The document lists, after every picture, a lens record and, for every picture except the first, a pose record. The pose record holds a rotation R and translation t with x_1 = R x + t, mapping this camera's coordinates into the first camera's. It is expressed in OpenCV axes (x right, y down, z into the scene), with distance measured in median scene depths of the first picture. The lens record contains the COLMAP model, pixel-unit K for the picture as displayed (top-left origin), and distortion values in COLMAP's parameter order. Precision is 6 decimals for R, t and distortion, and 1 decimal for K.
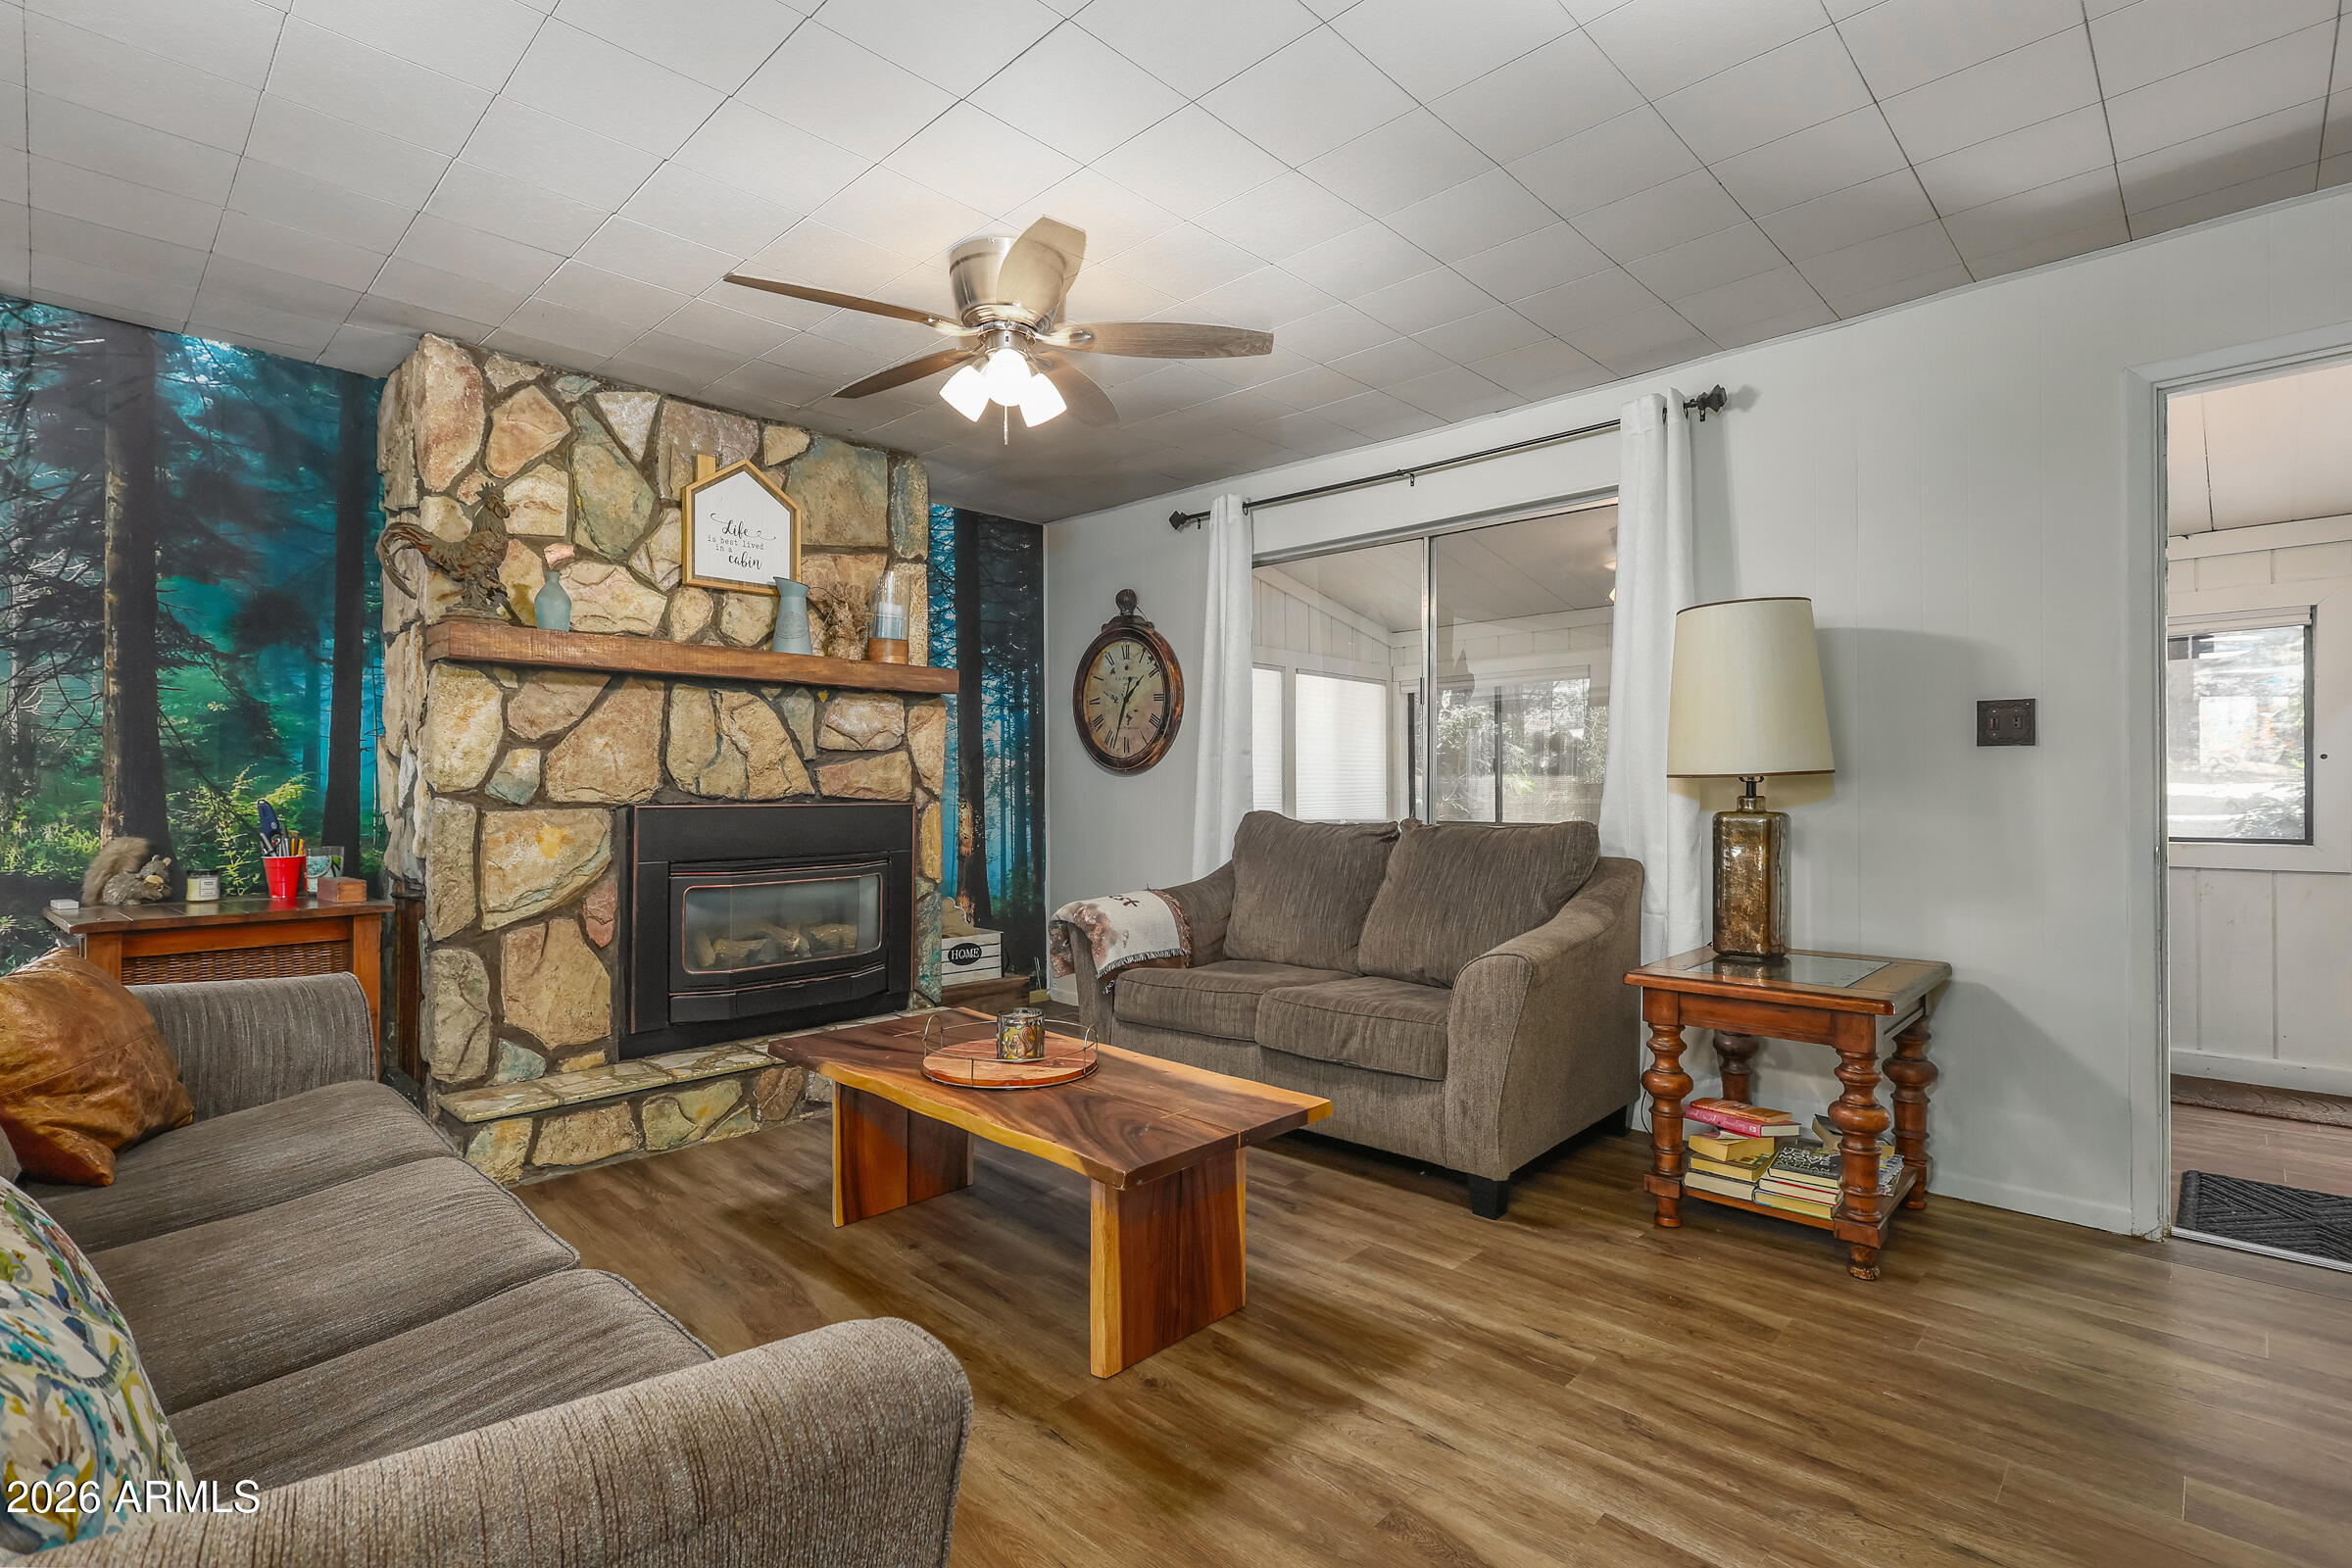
lens RADIAL K [[1087.1, 0, 1176.0], [0, 1087.1, 784.0], [0, 0, 1]] dist [0.001701, 0.000535]
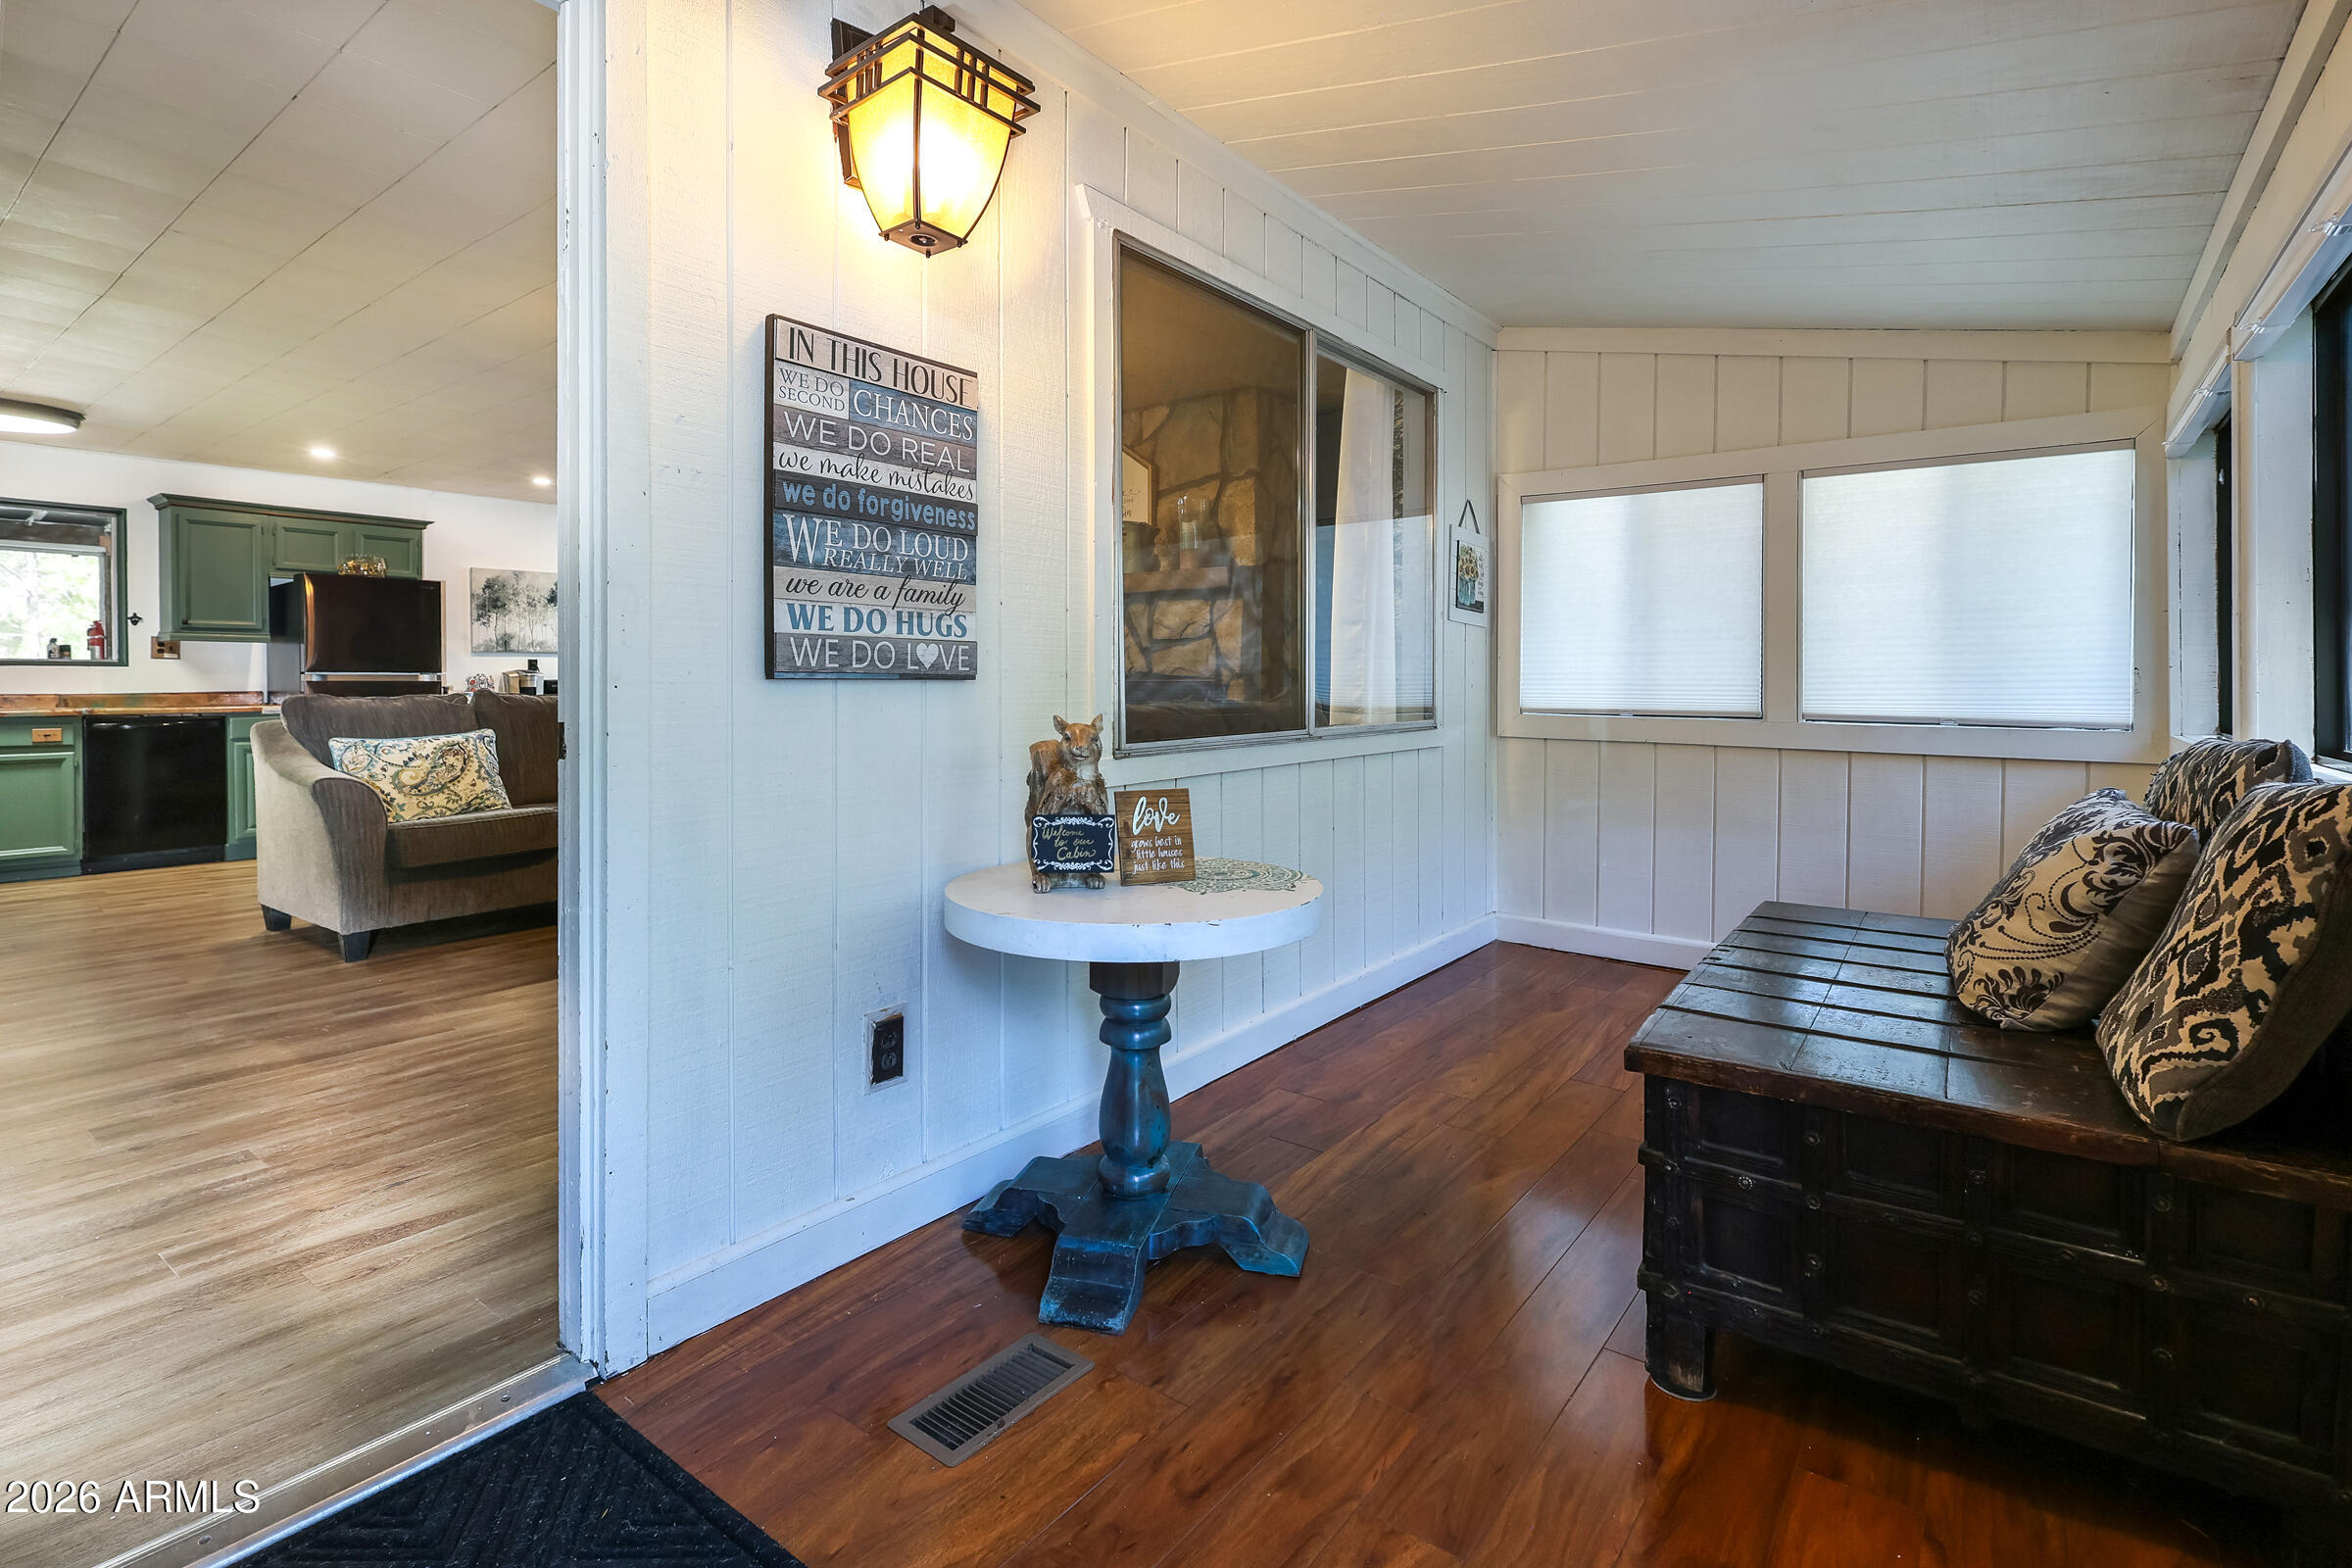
lens RADIAL K [[1122.8, 0, 1177.3], [0, 1122.8, 692.5], [0, 0, 1]] dist [0.002608, 0.000561]
pose [[0.122591, 0.008840, -0.992418, 1.216151], [0.001927, 0.999956, 0.009145, 0.023849], [0.992455, -0.003034, 0.122569, 0.971064]]
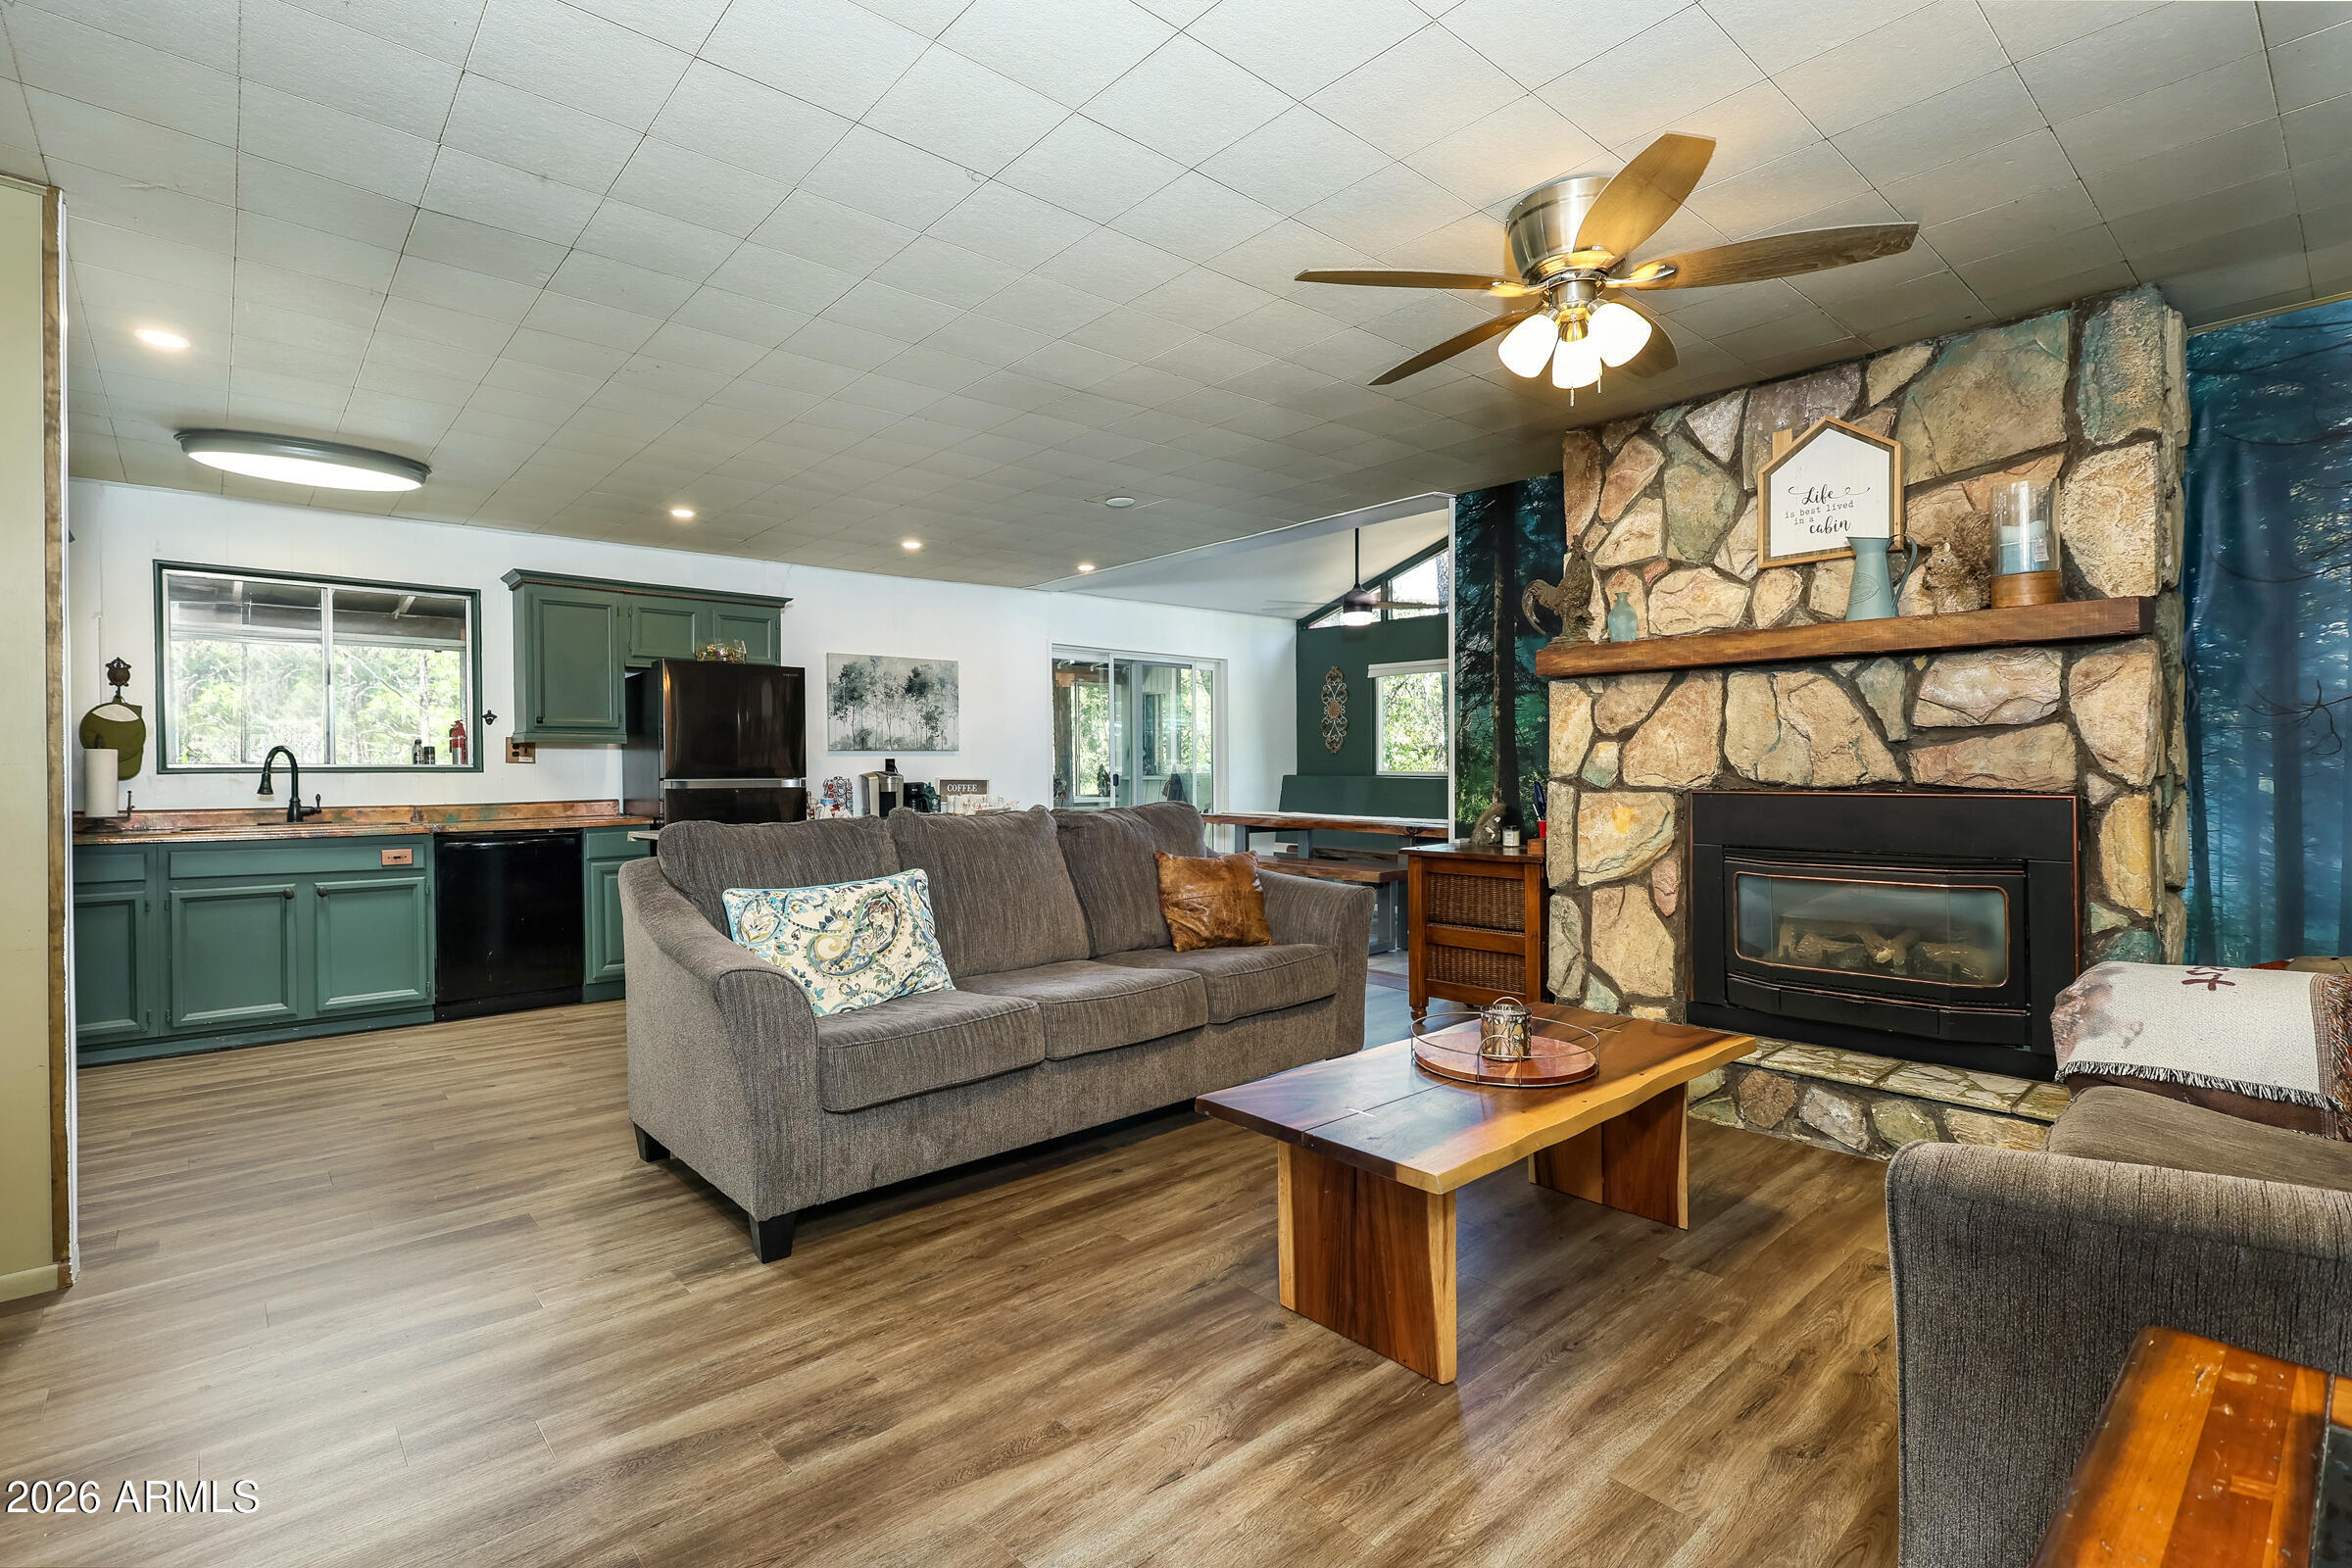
lens RADIAL K [[1087.1, 0, 1176.0], [0, 1087.1, 784.0], [0, 0, 1]] dist [0.001701, 0.000535]
pose [[-0.073629, 0.012977, -0.997201, 0.613387], [0.006053, 0.999903, 0.012565, -0.003312], [0.997267, -0.005111, -0.073701, 0.566386]]
